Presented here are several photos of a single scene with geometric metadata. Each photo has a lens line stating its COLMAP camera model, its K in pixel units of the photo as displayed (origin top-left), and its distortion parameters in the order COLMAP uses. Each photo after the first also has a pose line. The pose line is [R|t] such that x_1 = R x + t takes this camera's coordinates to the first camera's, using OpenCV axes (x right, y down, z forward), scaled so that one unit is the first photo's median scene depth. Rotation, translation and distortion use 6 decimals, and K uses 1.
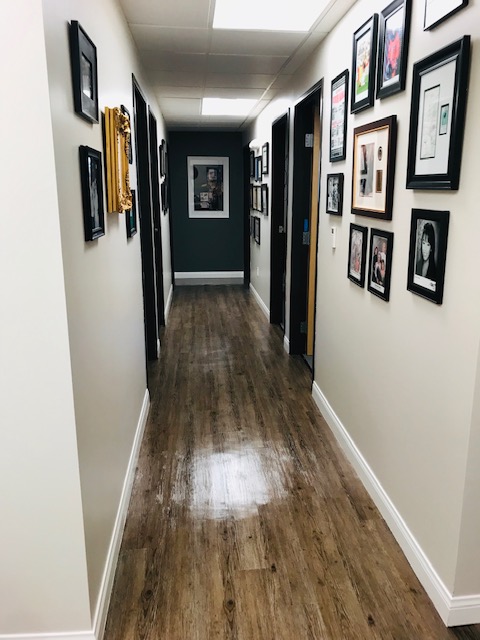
lens RADIAL K [[518.7, 0, 241.6], [0, 518.7, 315.9], [0, 0, 1]] dist [0.007635, -0.000904]
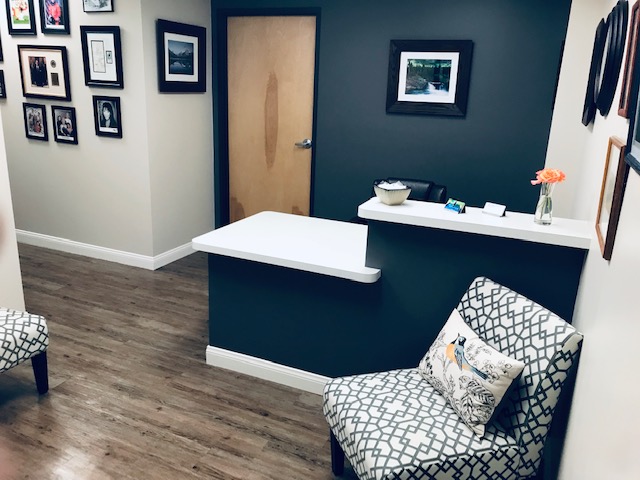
lens RADIAL K [[518.7, 0, 320.0], [0, 518.7, 240.0], [0, 0, 1]] dist [0.007635, -0.000904]
pose [[0.469380, -0.226835, 0.853363, -1.118564], [0.162330, 0.972136, 0.169118, 0.150693], [-0.867947, 0.059146, 0.493123, -0.774221]]
